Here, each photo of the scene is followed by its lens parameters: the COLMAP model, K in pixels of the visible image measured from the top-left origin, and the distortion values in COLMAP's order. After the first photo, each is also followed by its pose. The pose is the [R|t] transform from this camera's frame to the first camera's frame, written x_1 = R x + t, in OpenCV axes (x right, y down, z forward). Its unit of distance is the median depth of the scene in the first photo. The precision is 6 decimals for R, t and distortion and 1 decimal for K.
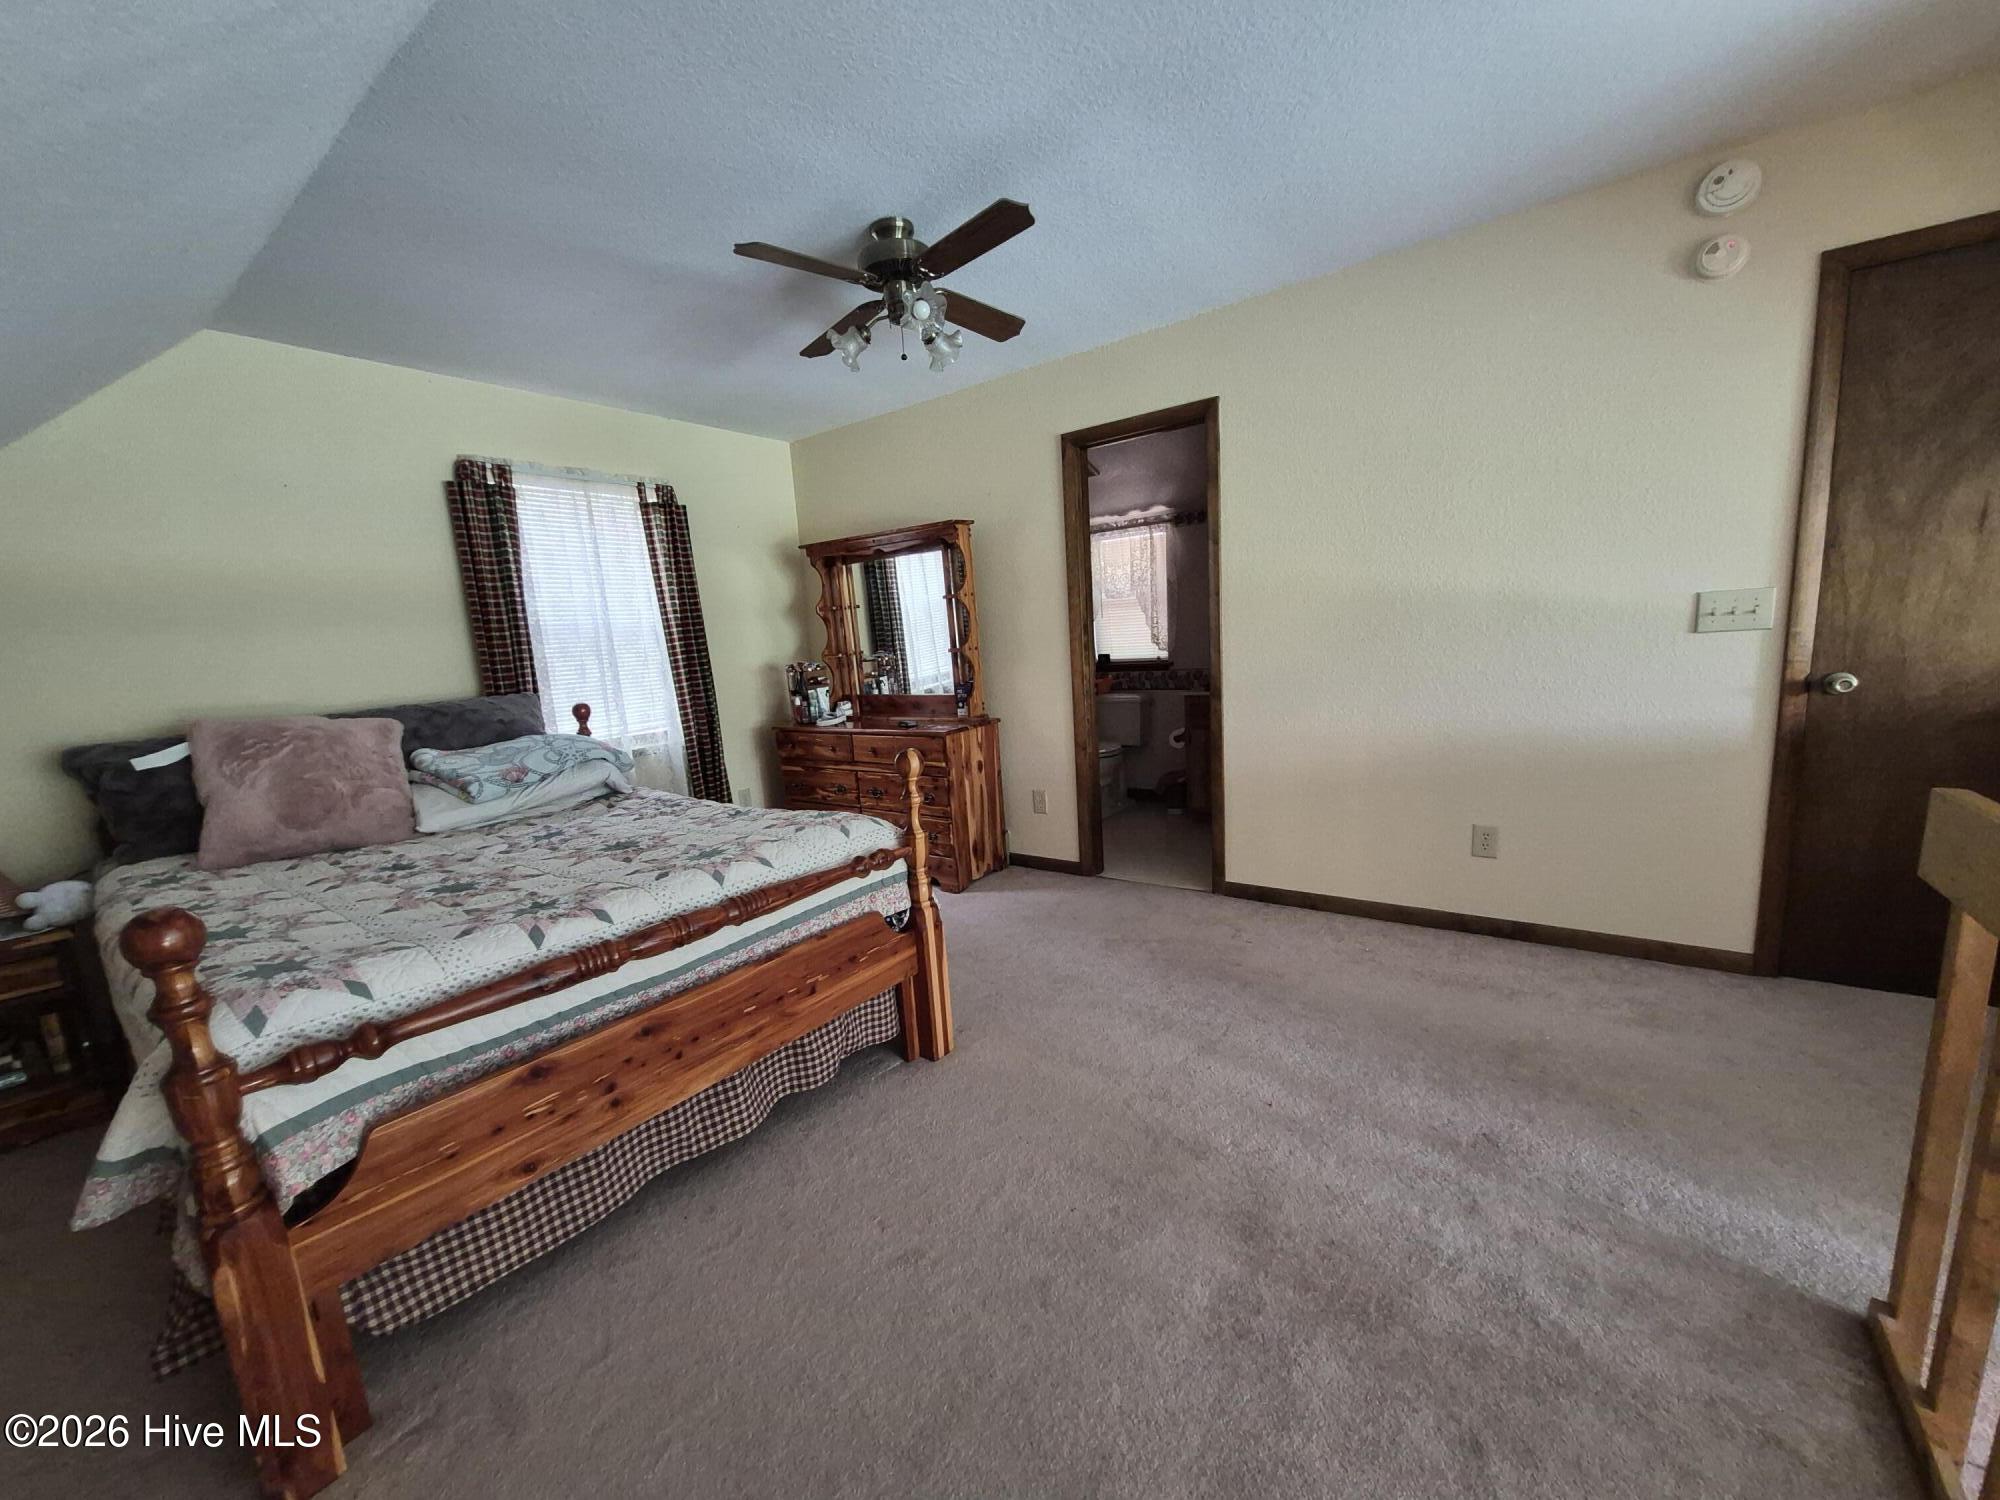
lens RADIAL K [[777.2, 0, 975.7], [0, 777.2, 776.0], [0, 0, 1]] dist [0.002226, -0.003451]
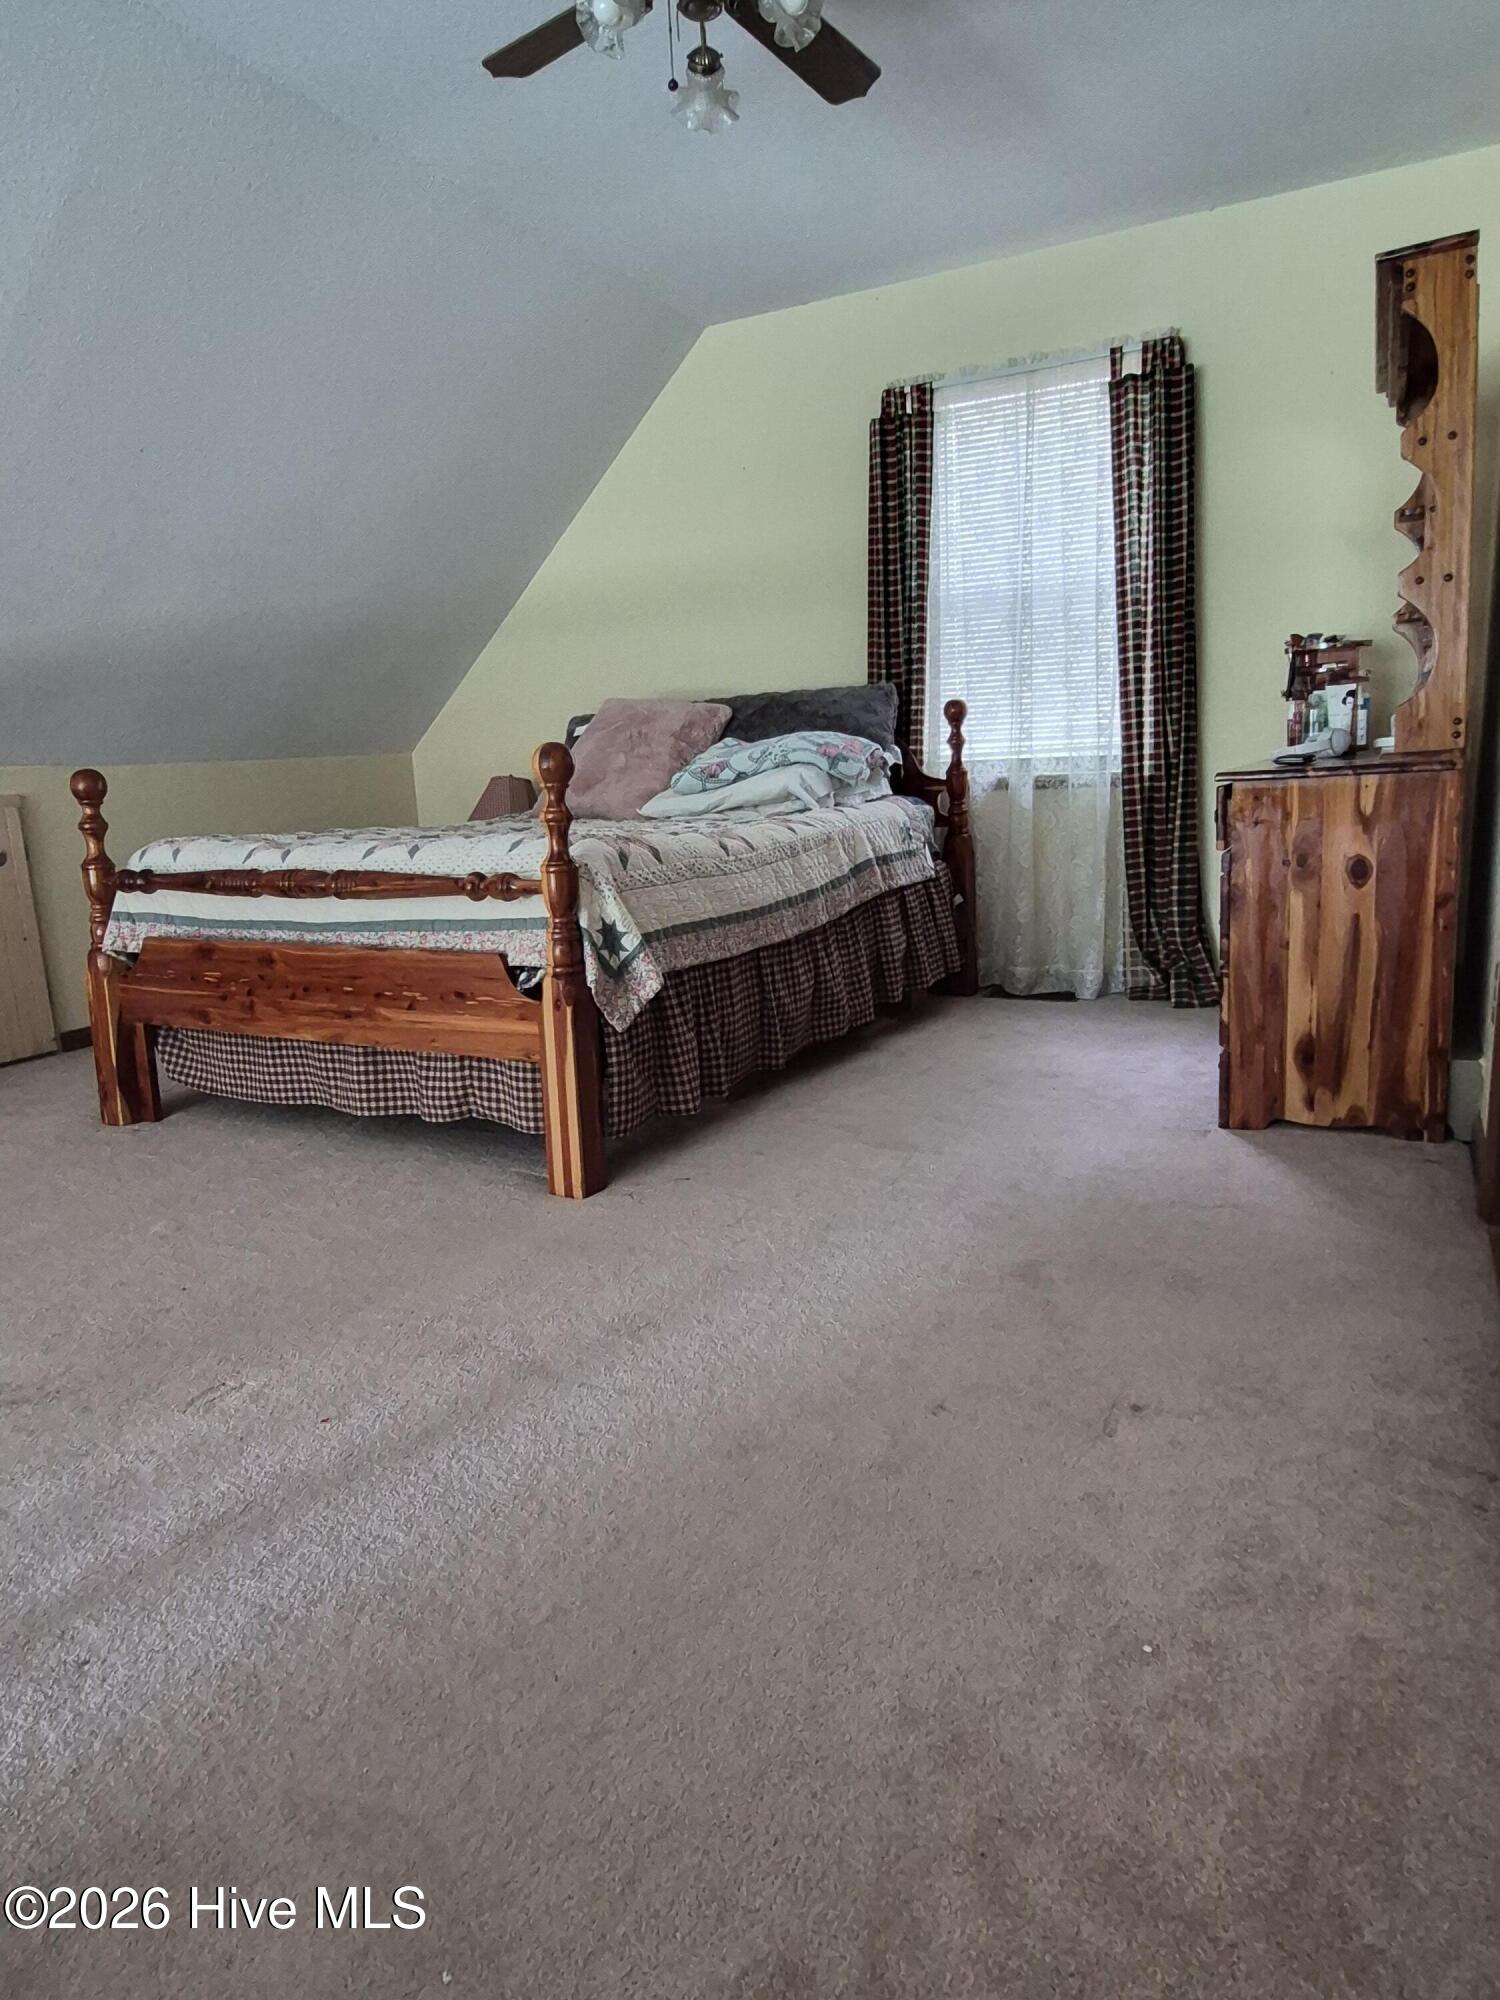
lens RADIAL K [[1173.1, 0, 748.7], [0, 1173.1, 1035.5], [0, 0, 1]] dist [0.003776, 0.001640]
pose [[0.193916, 0.277571, -0.940931, 0.659721], [-0.142020, 0.956976, 0.253036, -0.047570], [0.970684, 0.084563, 0.224993, 0.635371]]
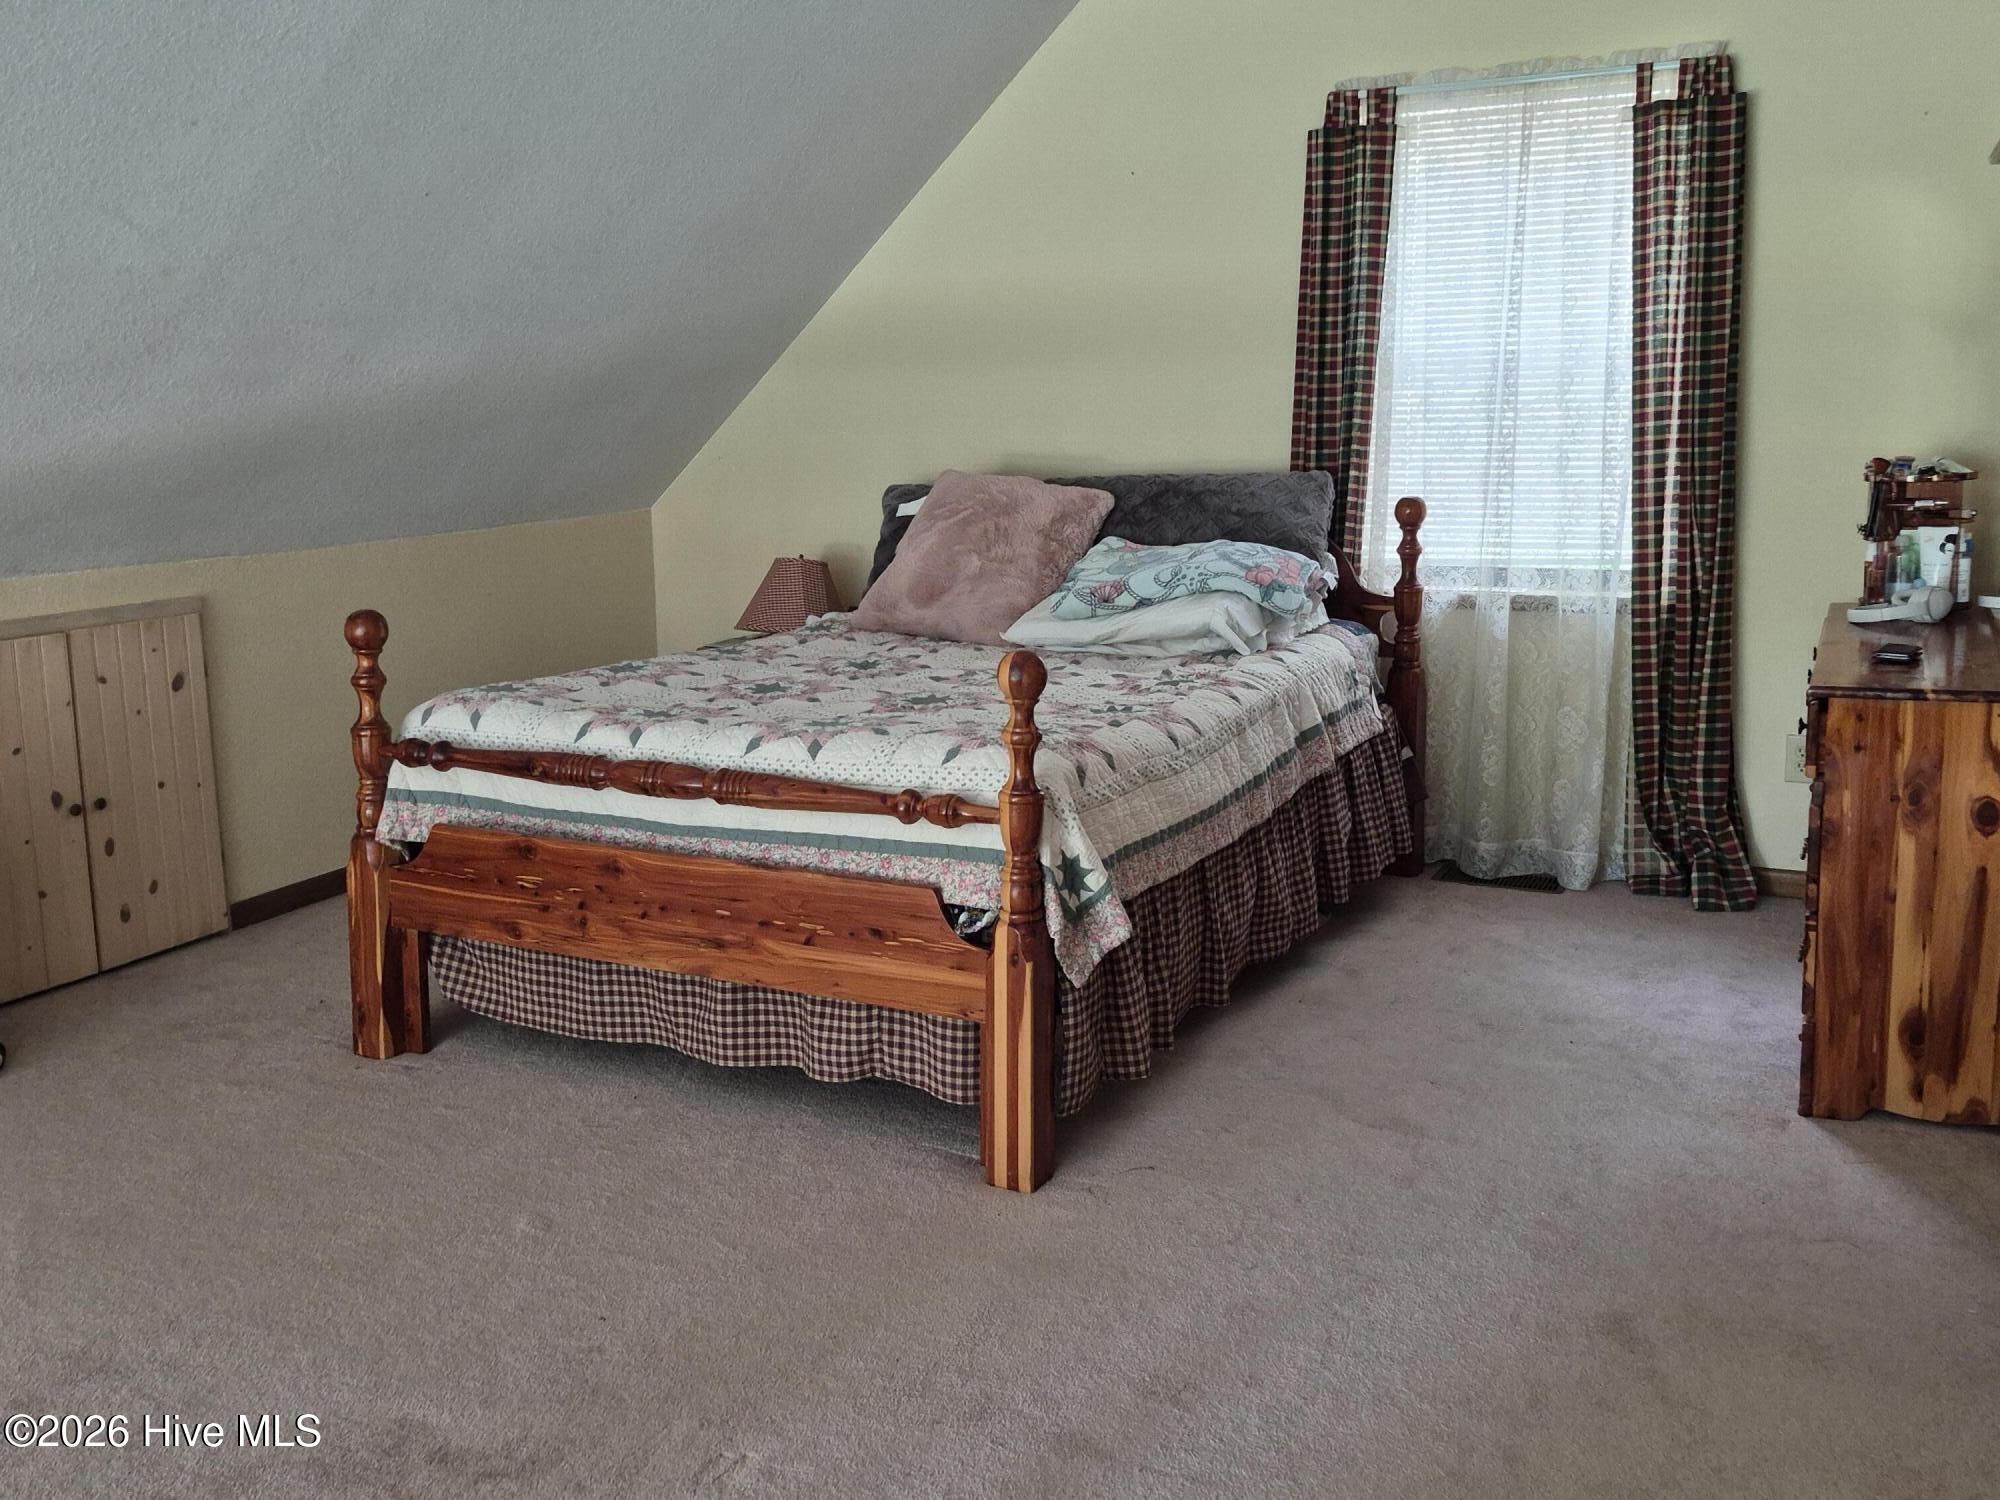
lens RADIAL K [[1710.3, 0, 977.0], [0, 1710.3, 755.2], [0, 0, 1]] dist [0.148361, -0.205813]
pose [[0.200342, 0.257468, -0.945290, 0.751146], [-0.170445, 0.959297, 0.225160, -0.159387], [0.964786, 0.116011, 0.236071, 0.447429]]
